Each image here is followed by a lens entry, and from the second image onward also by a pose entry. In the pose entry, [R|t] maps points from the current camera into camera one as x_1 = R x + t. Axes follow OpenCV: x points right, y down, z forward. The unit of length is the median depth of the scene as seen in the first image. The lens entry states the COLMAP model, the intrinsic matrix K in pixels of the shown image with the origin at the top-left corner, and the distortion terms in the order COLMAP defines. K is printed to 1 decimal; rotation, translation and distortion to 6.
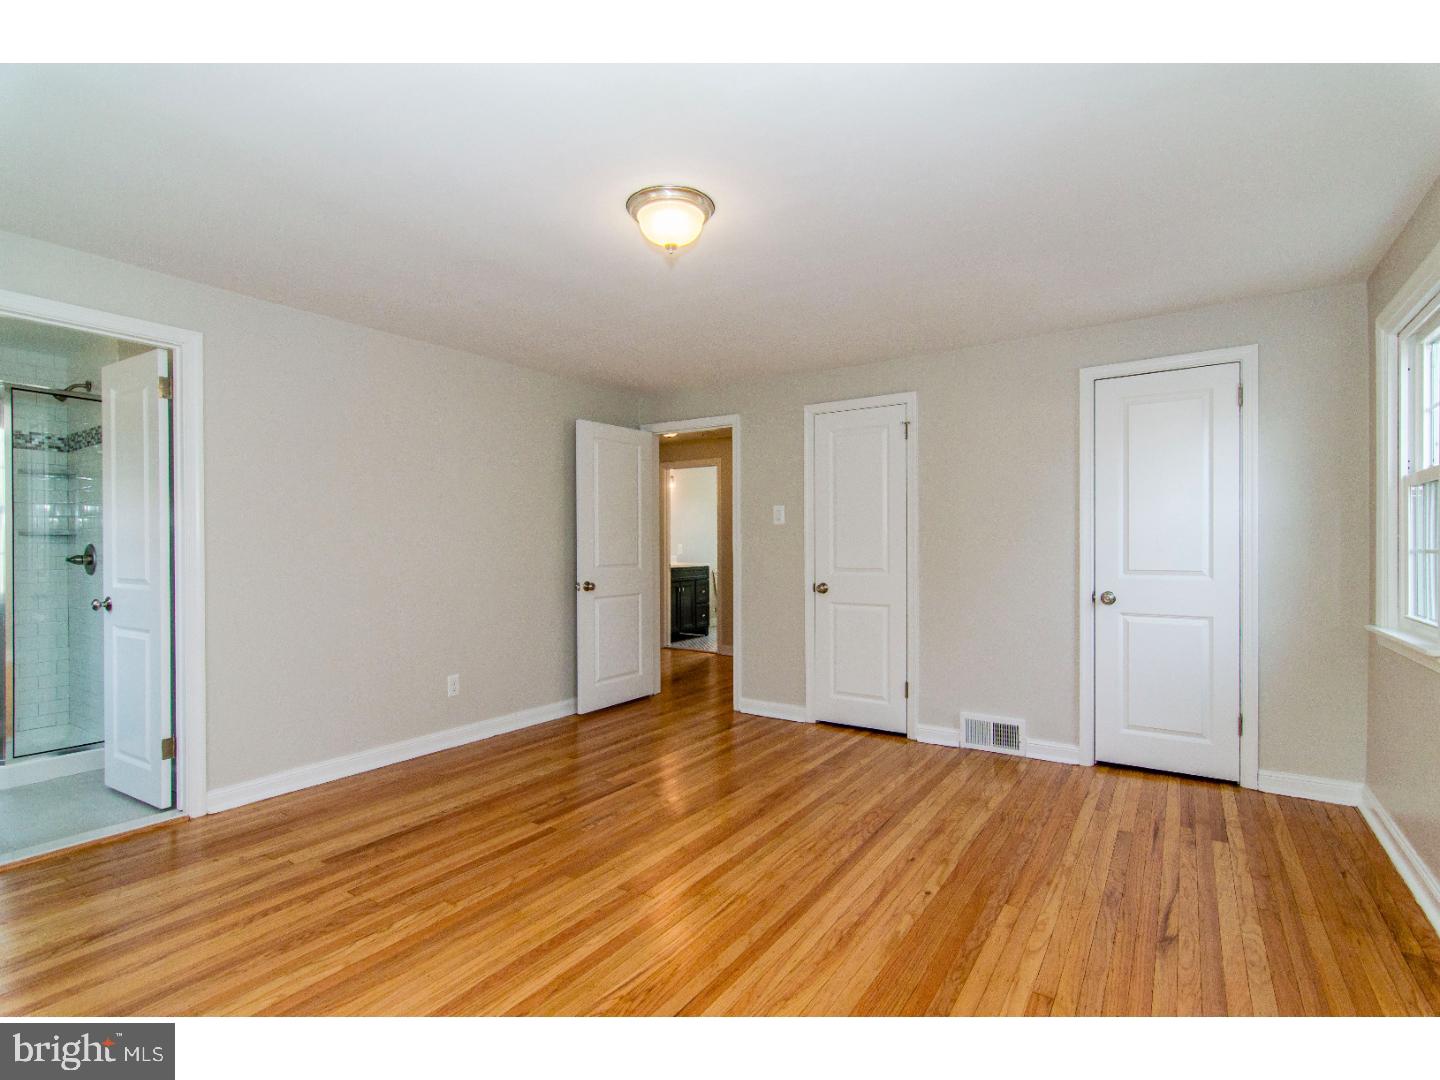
lens RADIAL K [[691.7, 0, 725.7], [0, 691.7, 546.4], [0, 0, 1]] dist [0.000427, 0.002648]
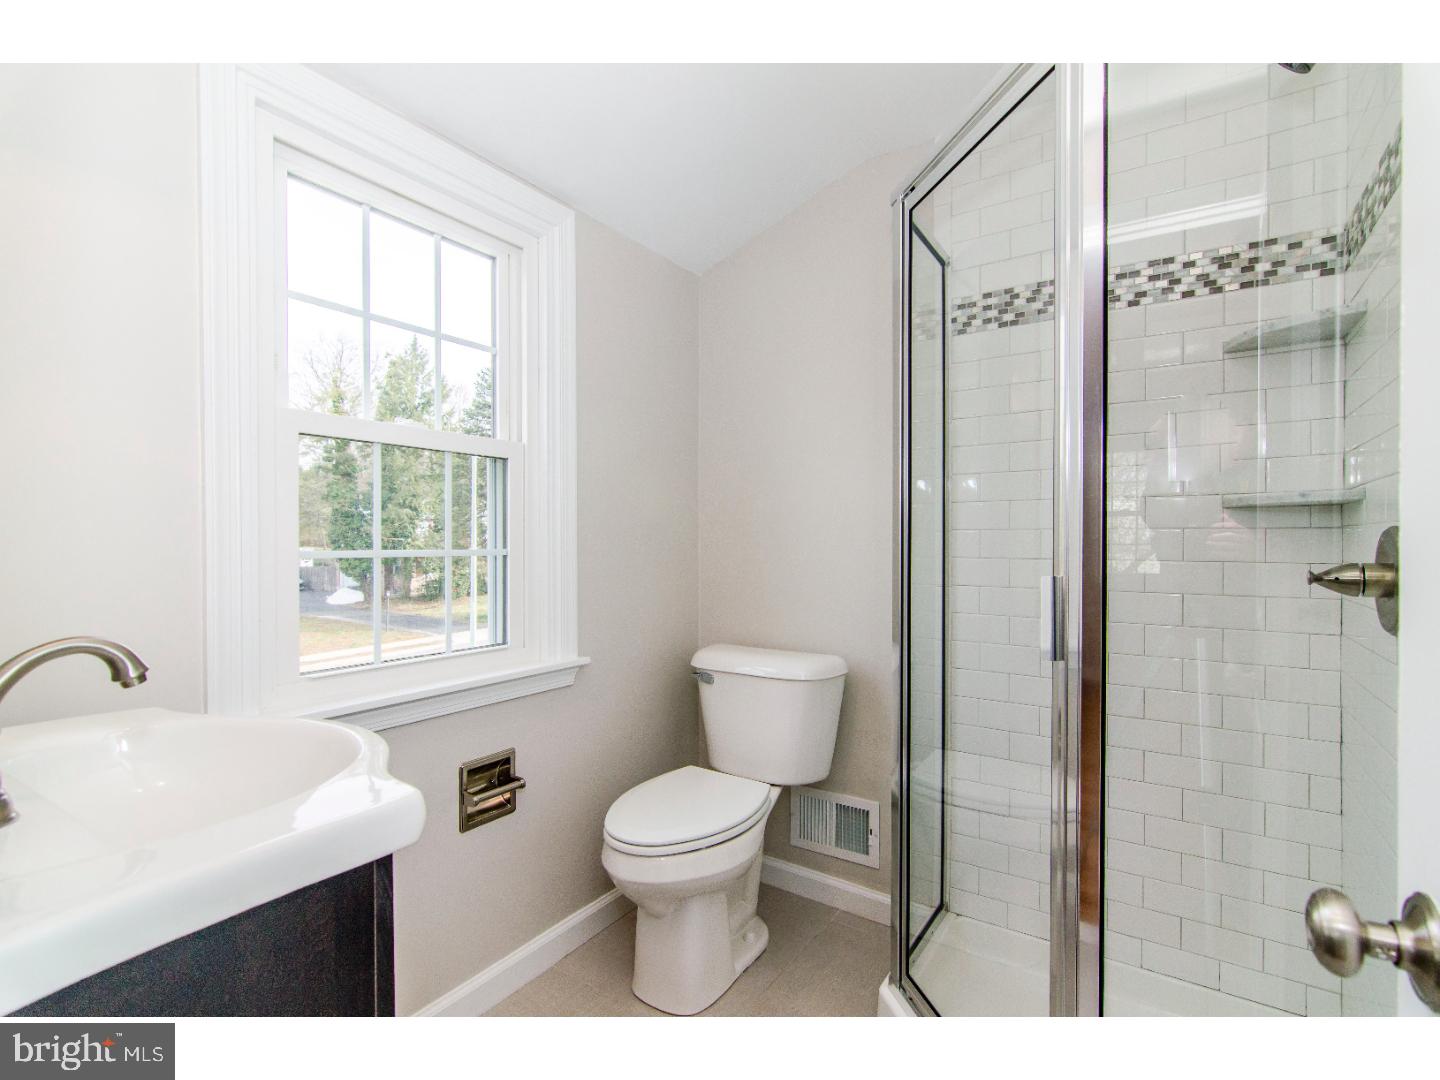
lens RADIAL K [[691.7, 0, 718.1], [0, 691.7, 545.3], [0, 0, 1]] dist [0.000427, 0.002648]
pose [[0.011297, 0.008288, -0.999902, -0.630800], [-0.006234, 0.999947, 0.008218, 0.004609], [0.999917, 0.006140, 0.011348, 0.715081]]
